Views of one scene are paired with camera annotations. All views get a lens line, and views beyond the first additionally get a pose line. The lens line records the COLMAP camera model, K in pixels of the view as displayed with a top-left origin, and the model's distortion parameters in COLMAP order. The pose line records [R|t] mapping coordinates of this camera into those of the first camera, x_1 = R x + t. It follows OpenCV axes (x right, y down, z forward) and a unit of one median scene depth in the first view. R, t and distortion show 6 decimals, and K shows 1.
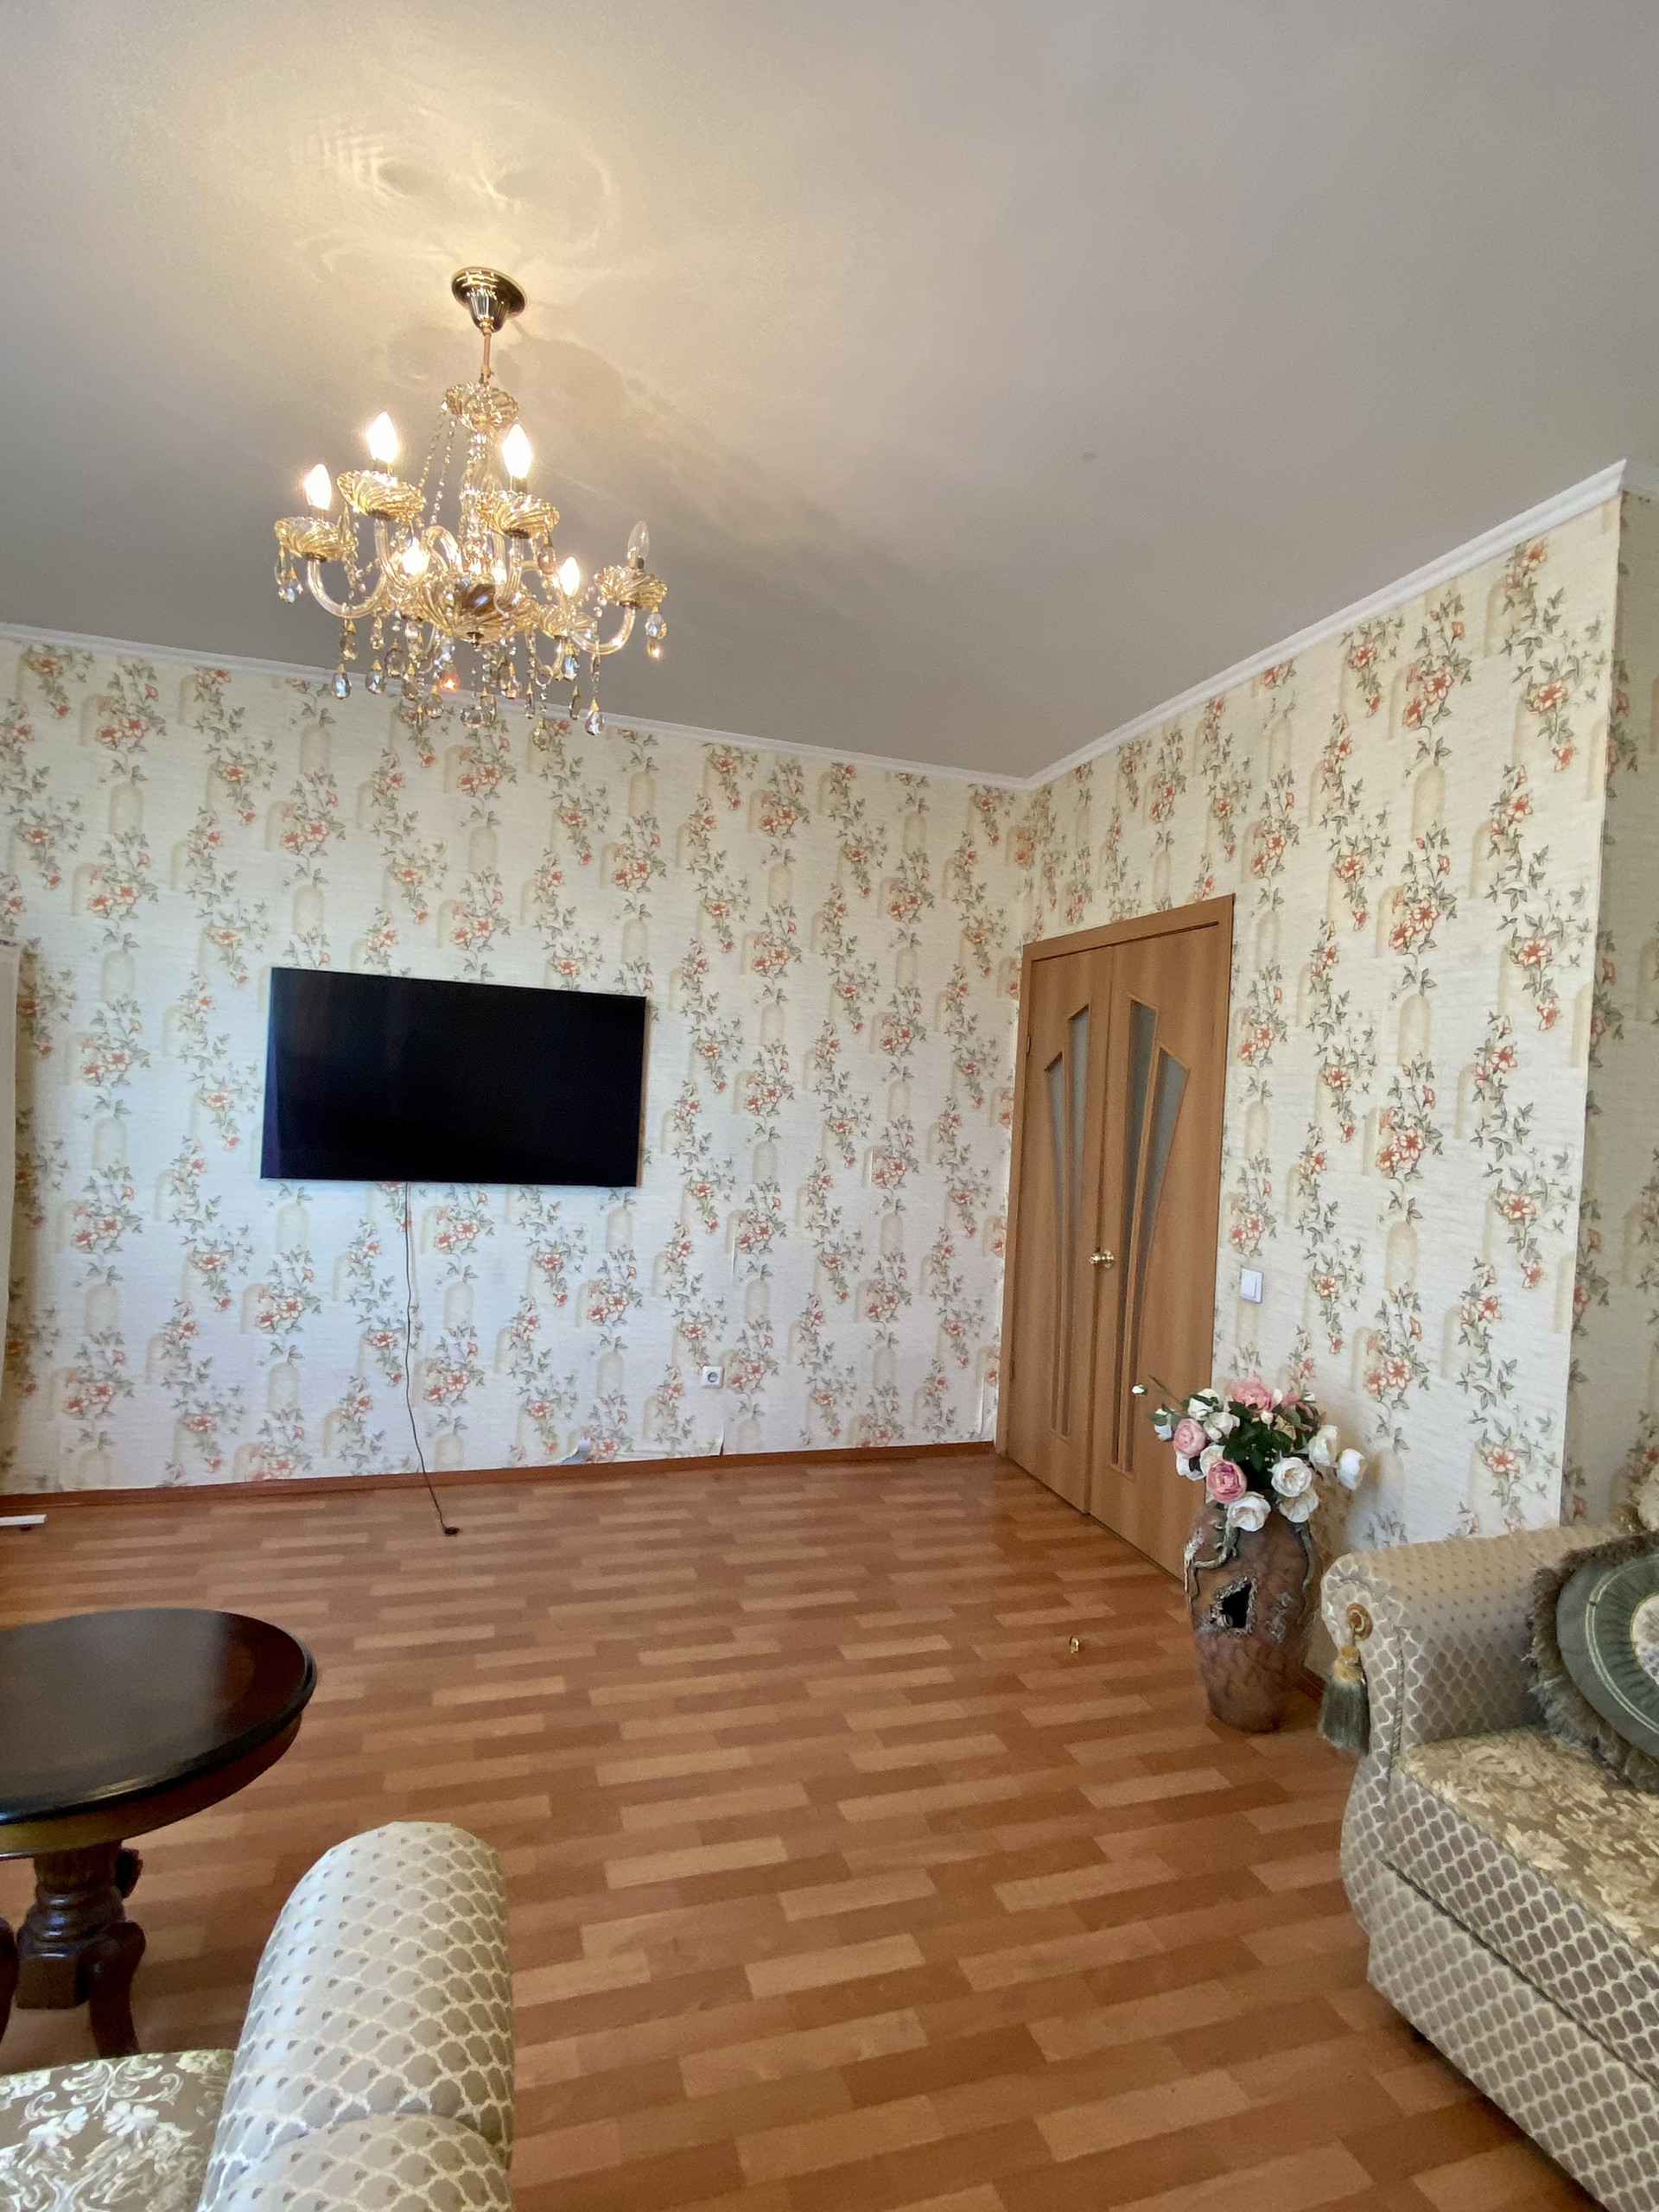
lens RADIAL K [[1148.1, 0, 829.5], [0, 1148.1, 1106.0], [0, 0, 1]] dist [0.024247, -0.026878]
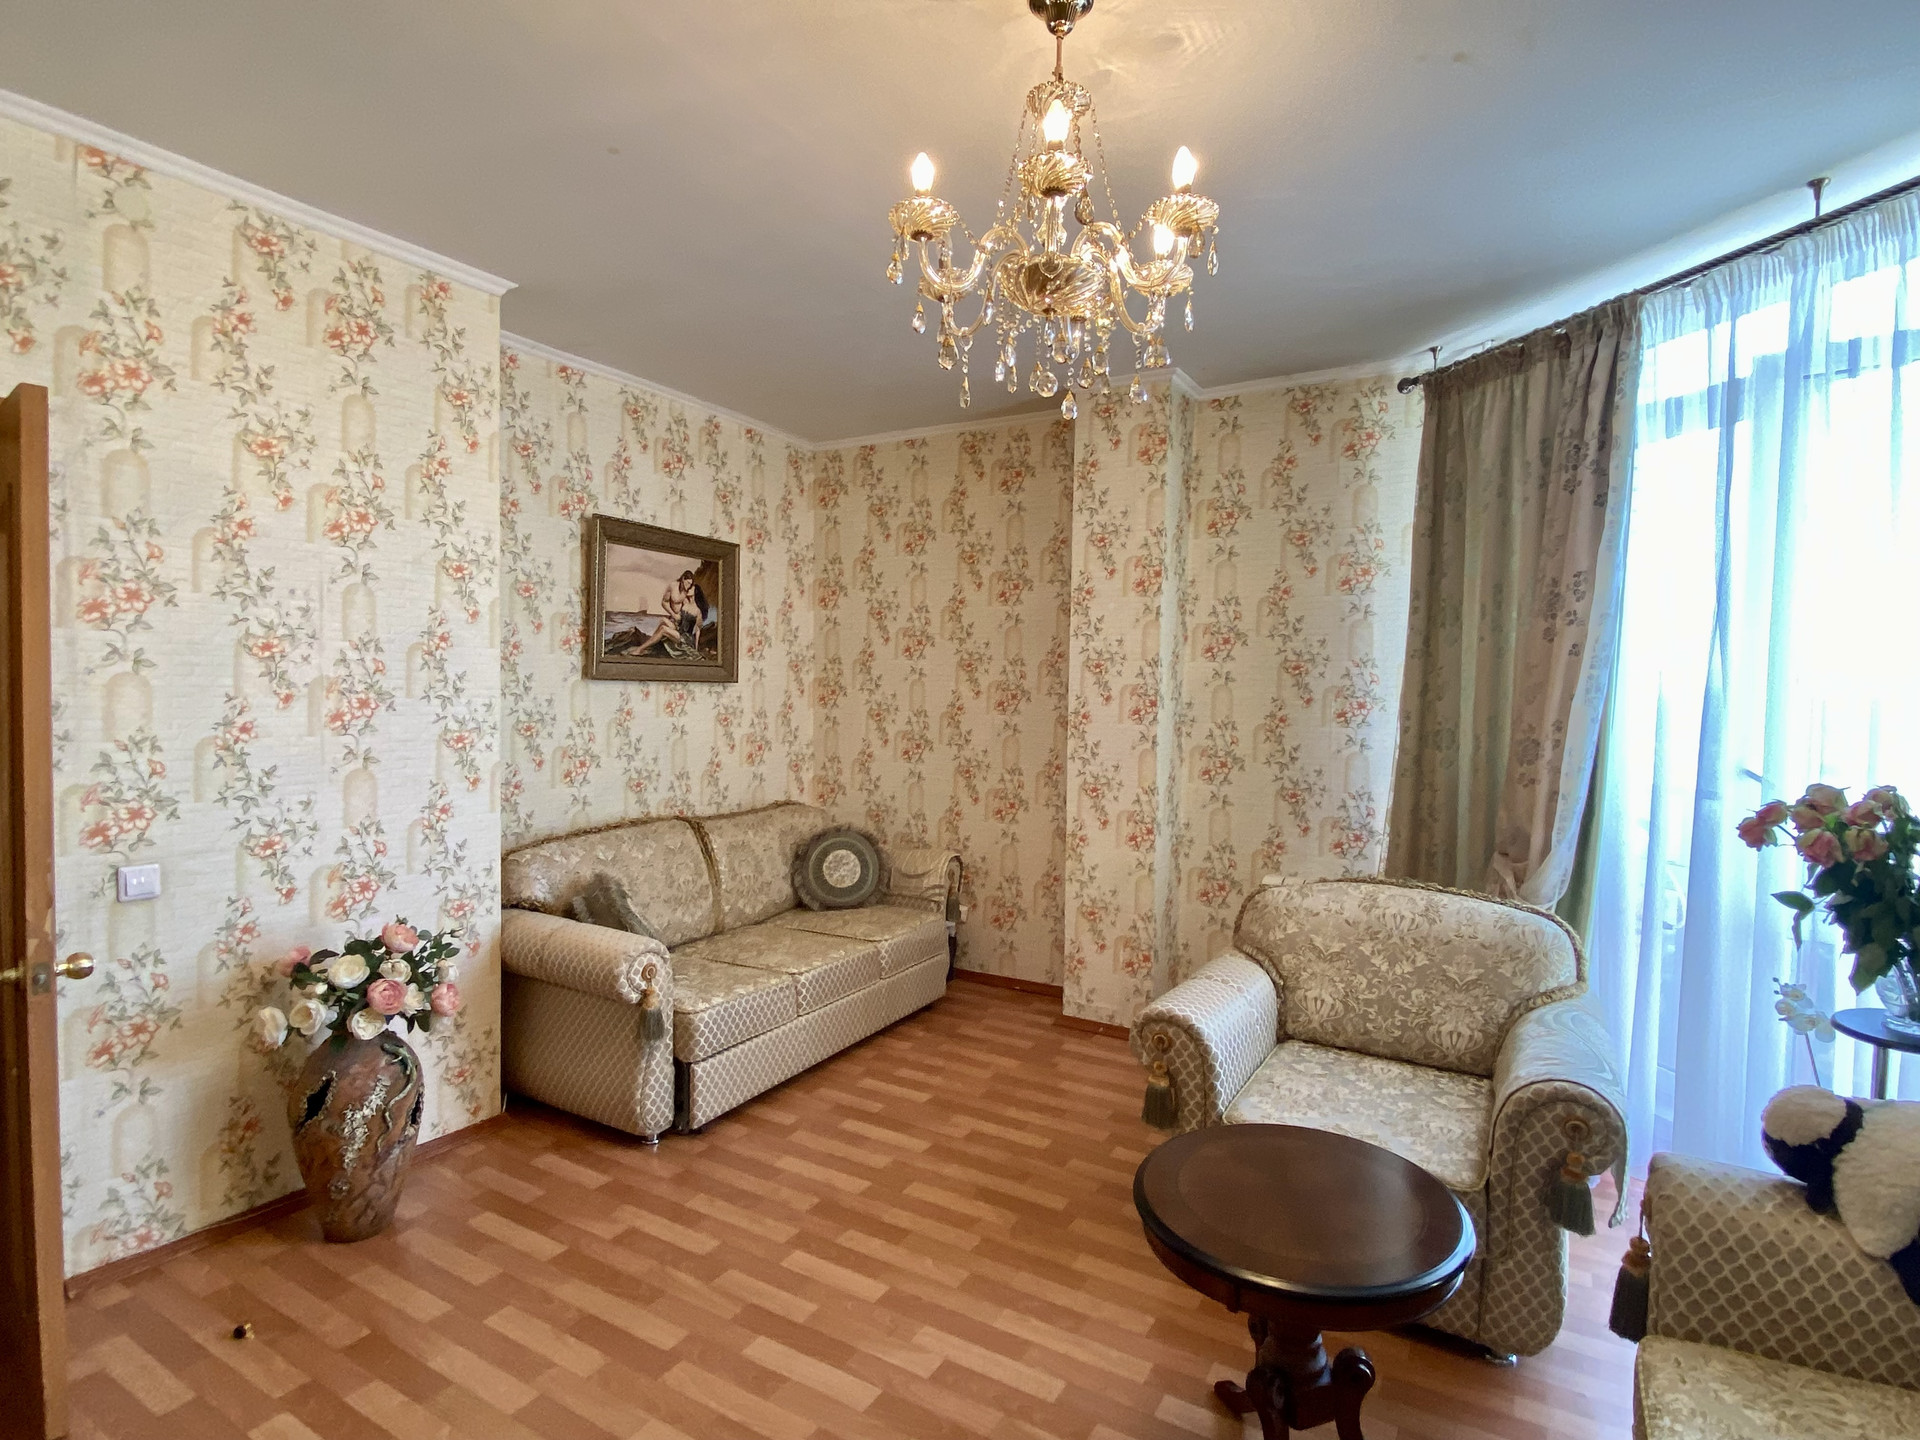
lens RADIAL K [[996.6, 0, 960.0], [0, 996.6, 720.0], [0, 0, 1]] dist [0.024247, -0.026878]
pose [[-0.656146, -0.097631, 0.748292, -0.807757], [-0.046217, 0.994933, 0.089285, -0.085340], [-0.753217, 0.024000, -0.657334, 1.367343]]
